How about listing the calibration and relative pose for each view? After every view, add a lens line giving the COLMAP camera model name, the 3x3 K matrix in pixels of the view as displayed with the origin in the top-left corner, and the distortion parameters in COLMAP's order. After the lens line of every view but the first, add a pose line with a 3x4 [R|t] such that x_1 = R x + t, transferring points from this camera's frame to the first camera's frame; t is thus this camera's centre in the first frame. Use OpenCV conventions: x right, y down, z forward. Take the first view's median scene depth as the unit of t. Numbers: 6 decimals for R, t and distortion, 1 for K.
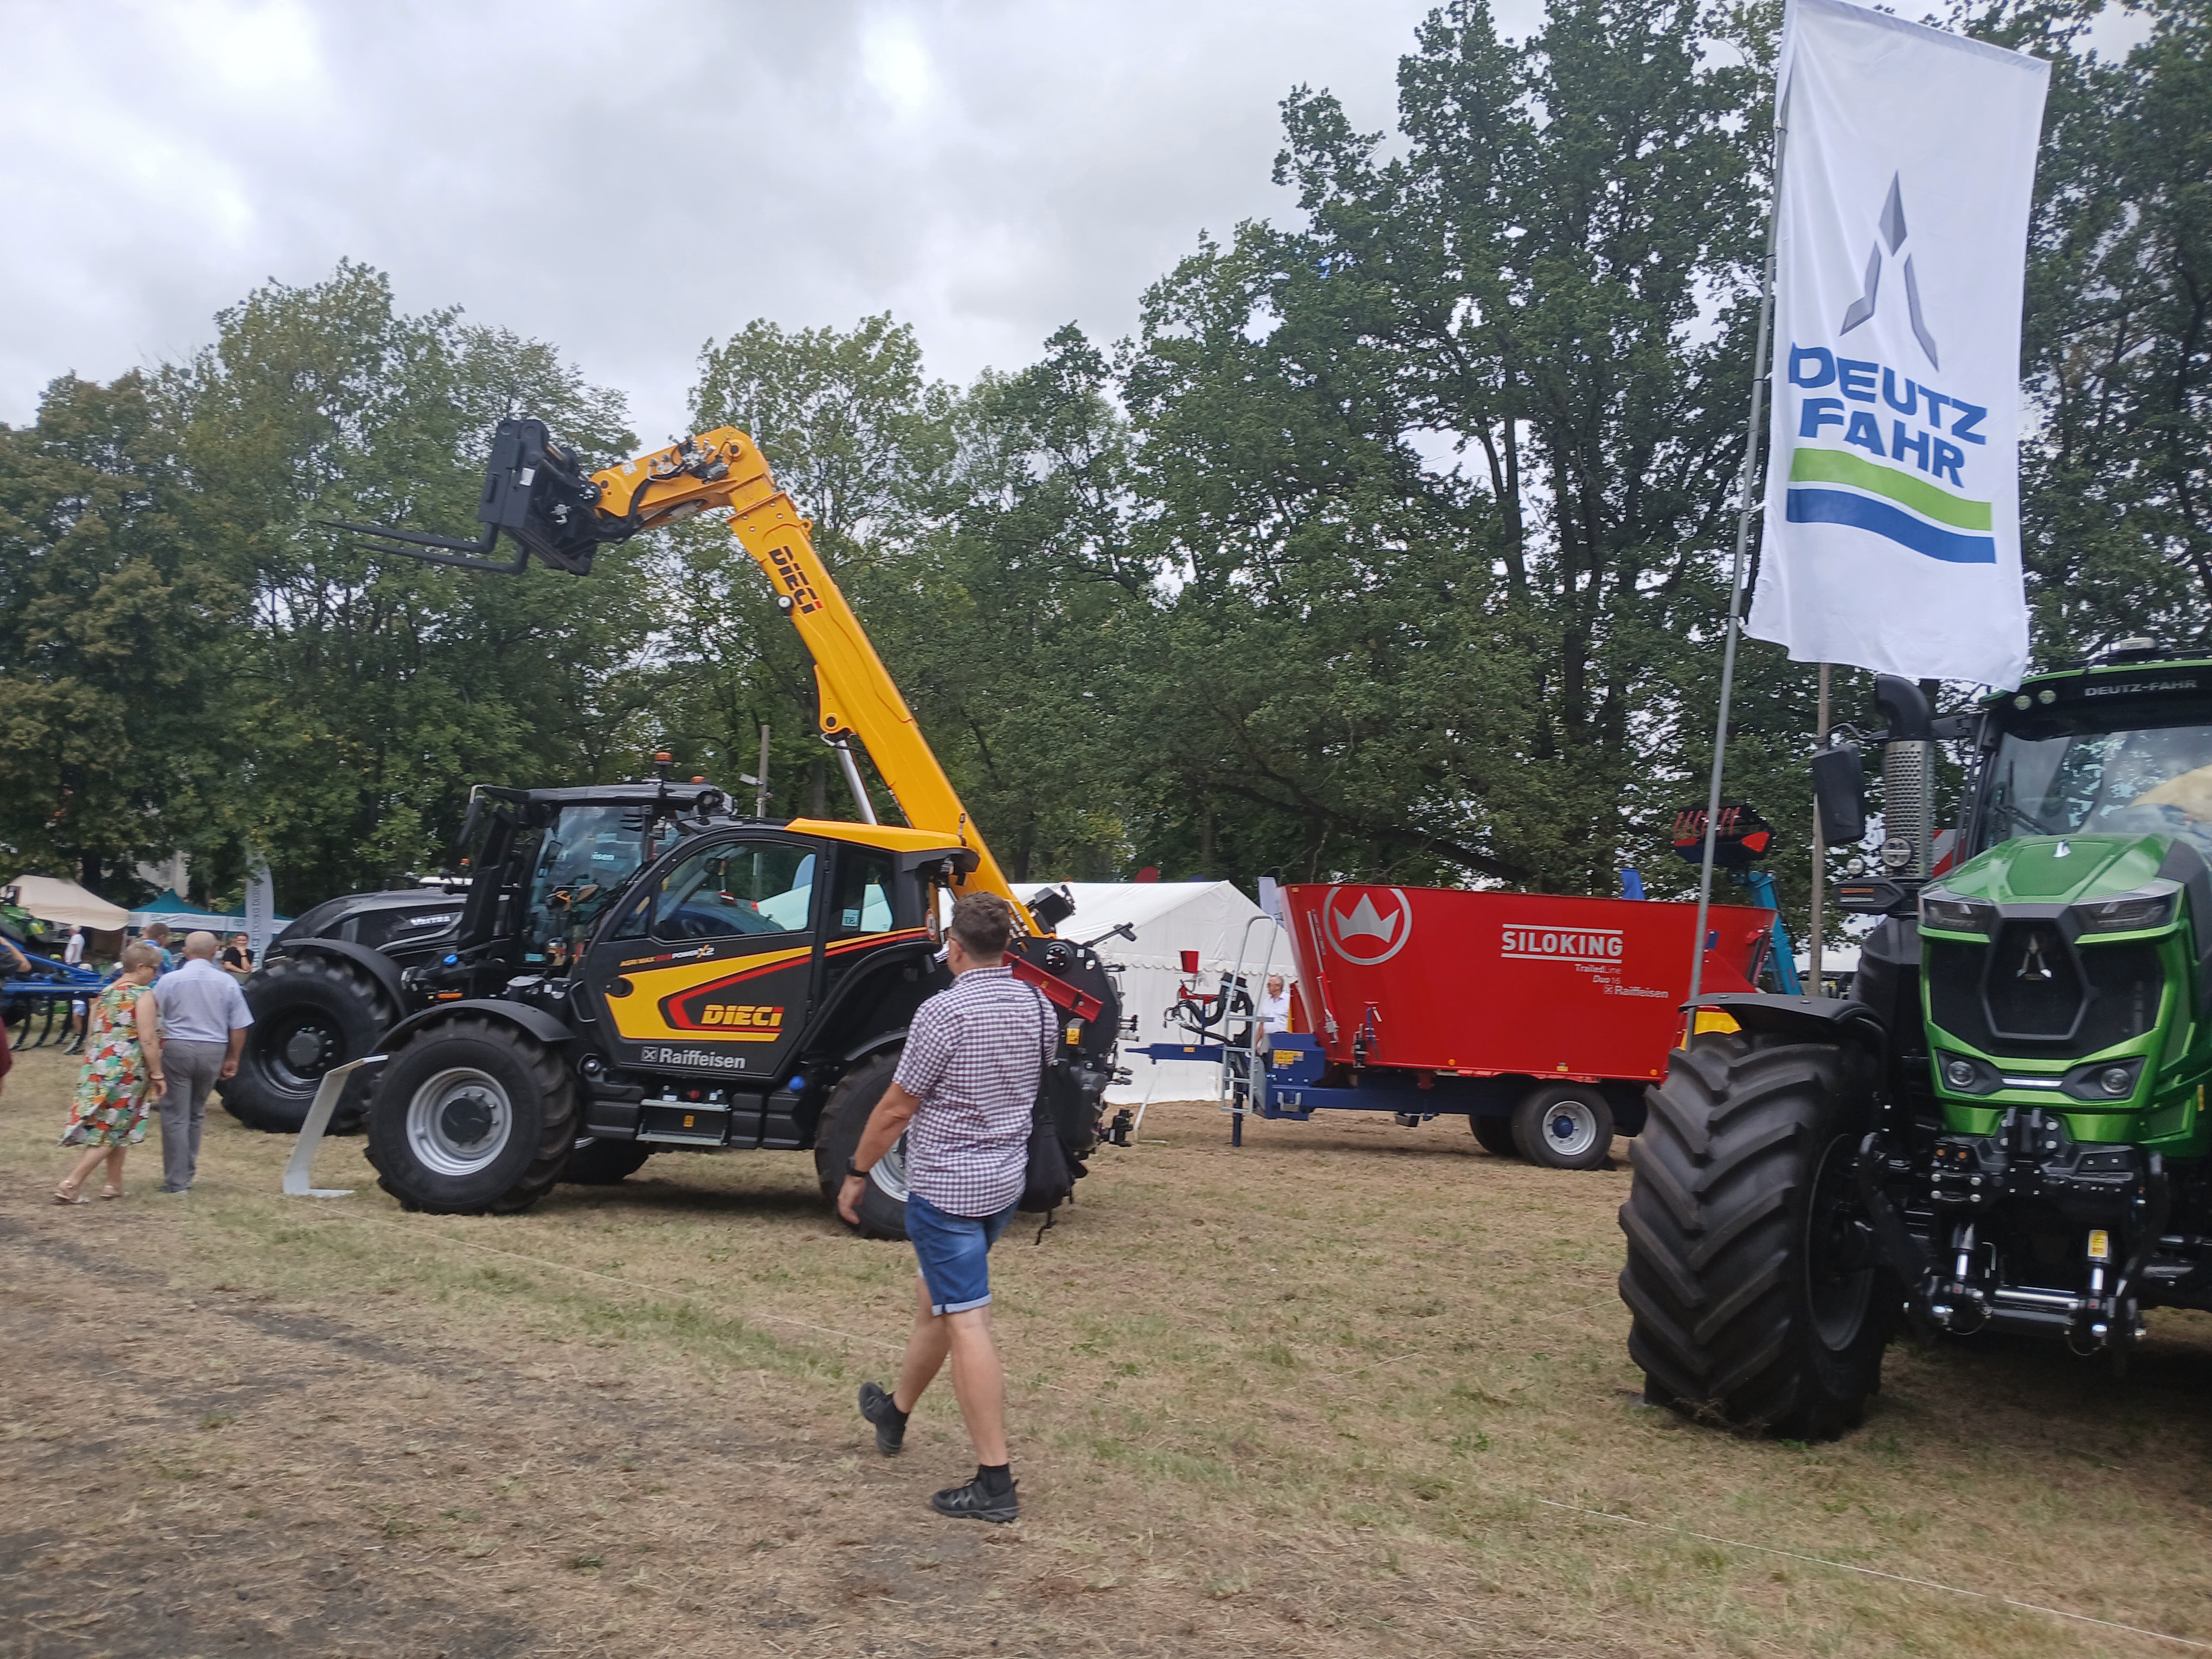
lens RADIAL K [[1702.6, 0, 1052.6], [0, 1702.6, 895.1], [0, 0, 1]] dist [0.052168, -0.109163]
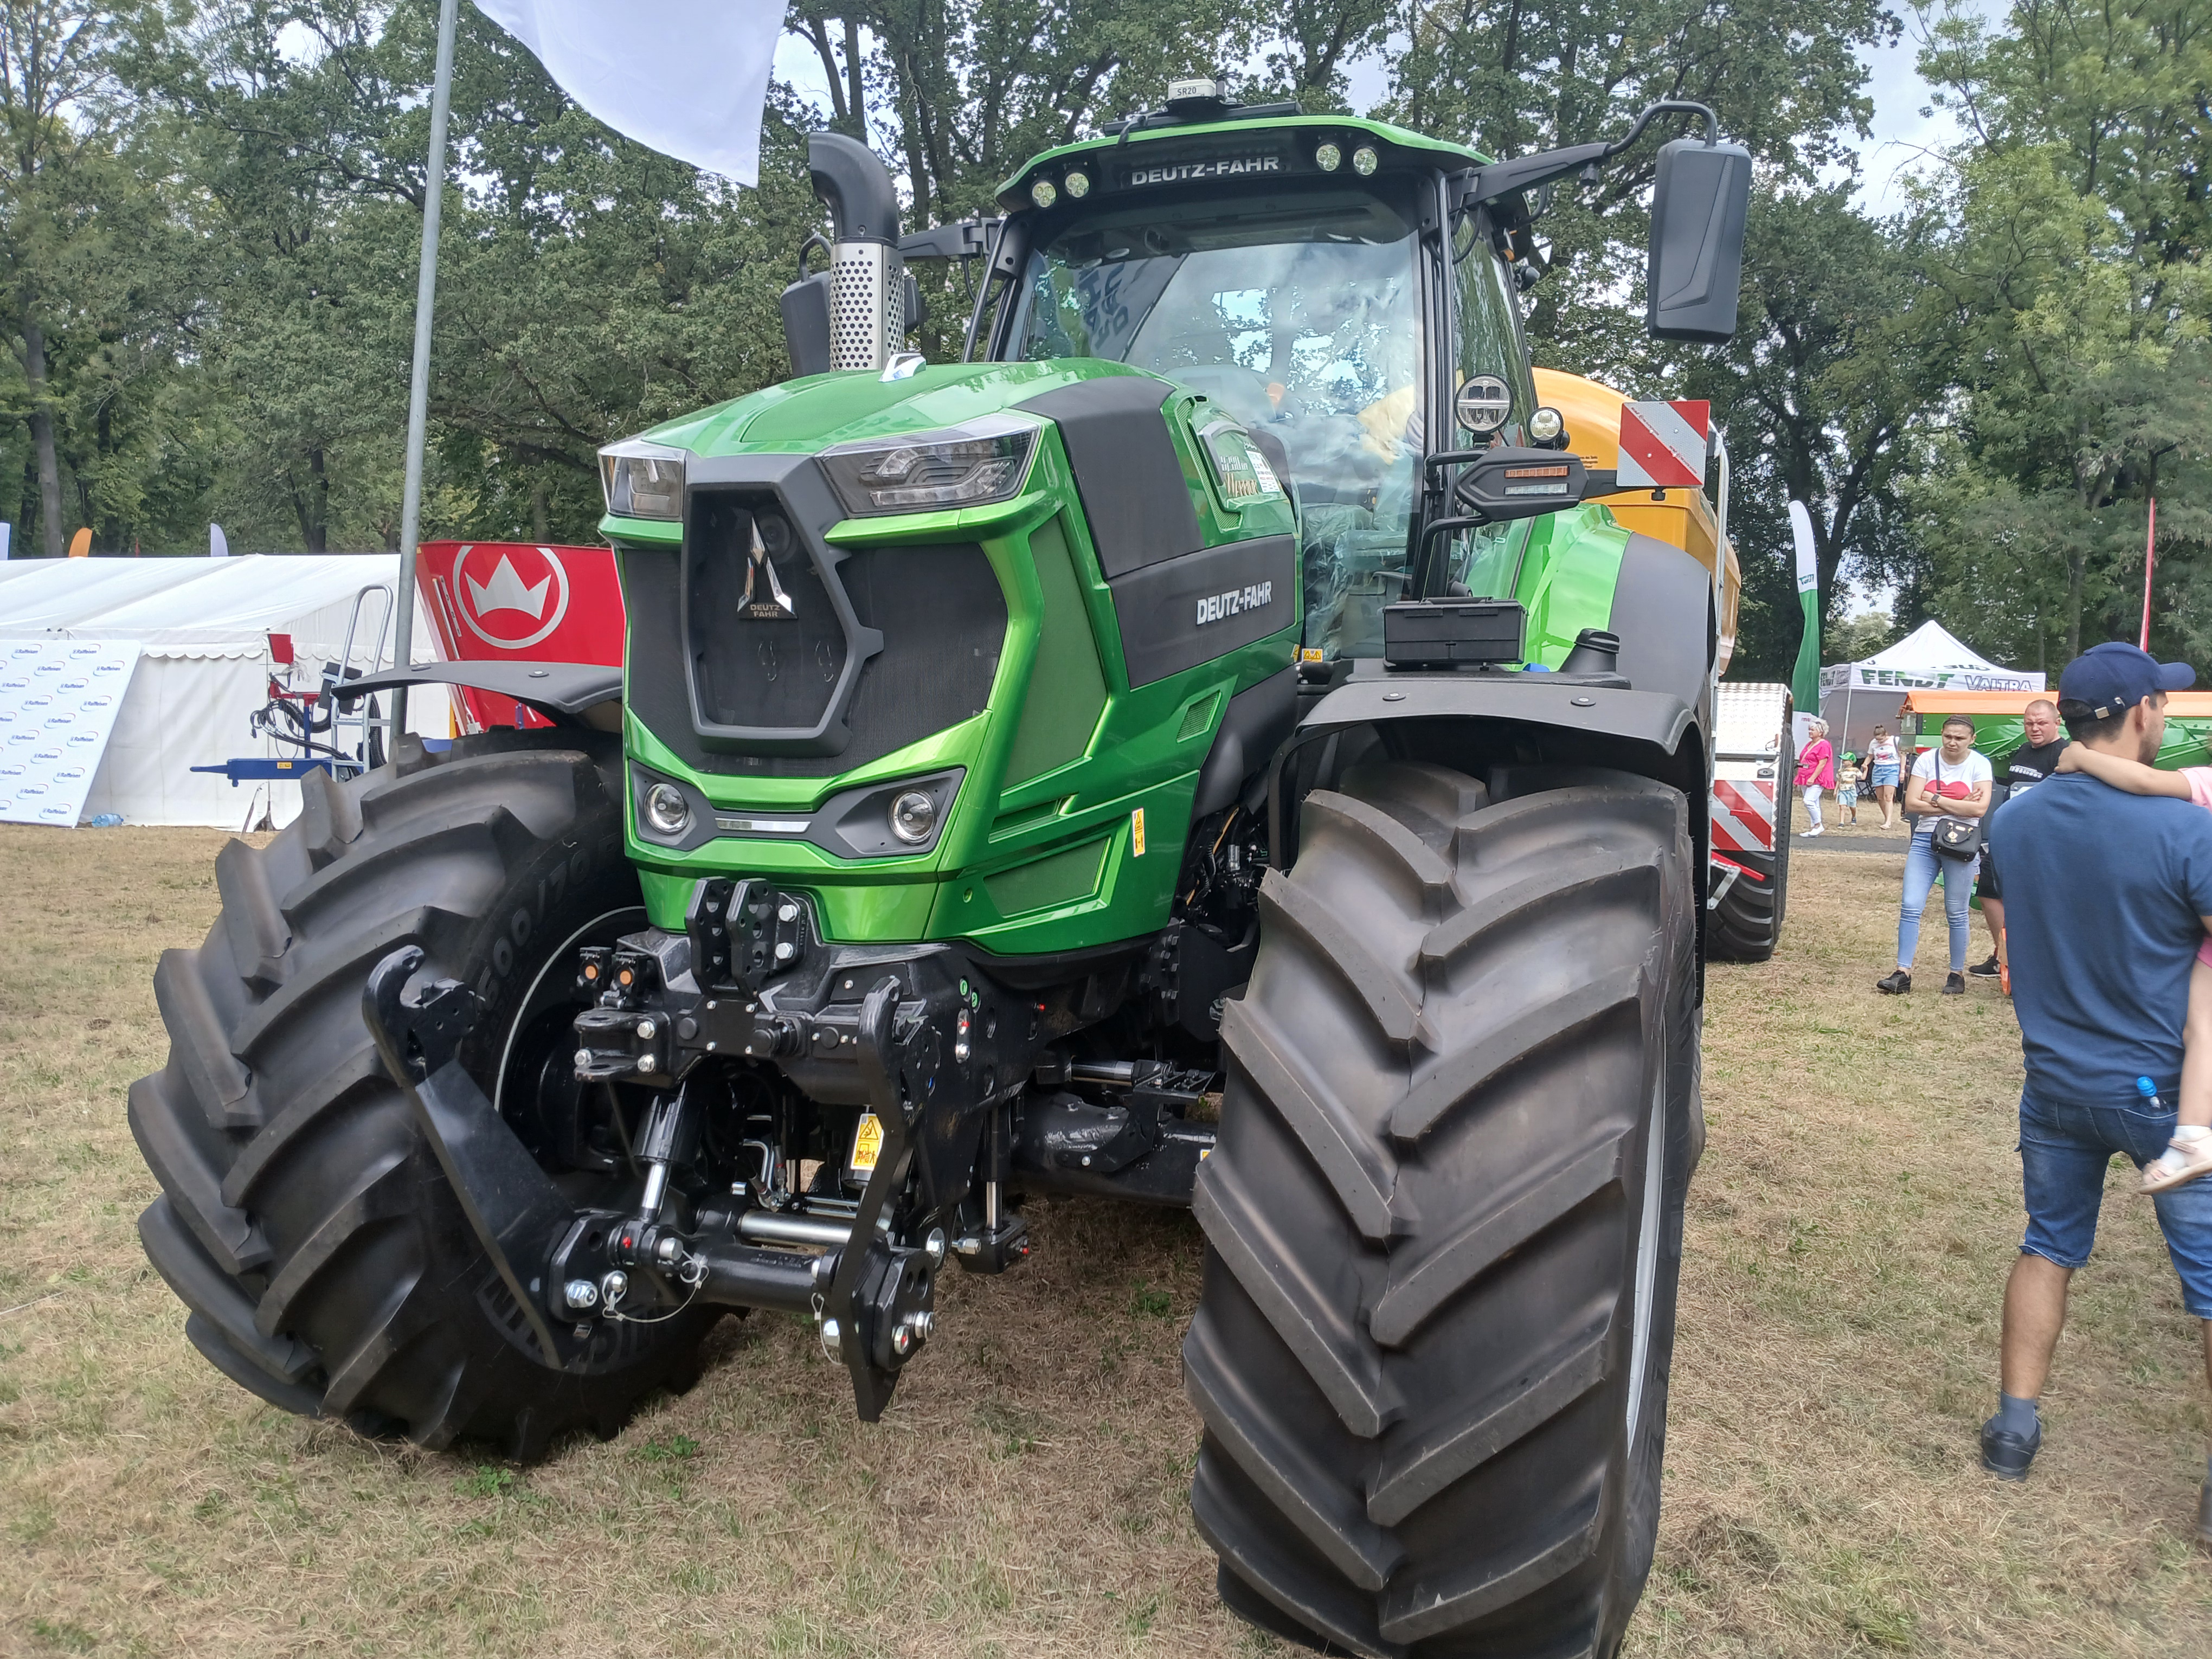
lens RADIAL K [[1654.7, 0, 1106.0], [0, 1654.7, 829.5], [0, 0, 1]] dist [0.042322, -0.115093]
pose [[0.948894, -0.047593, 0.311987, 0.442062], [0.003277, 0.989996, 0.141057, 0.037186], [-0.315579, -0.132825, 0.939557, 0.442829]]
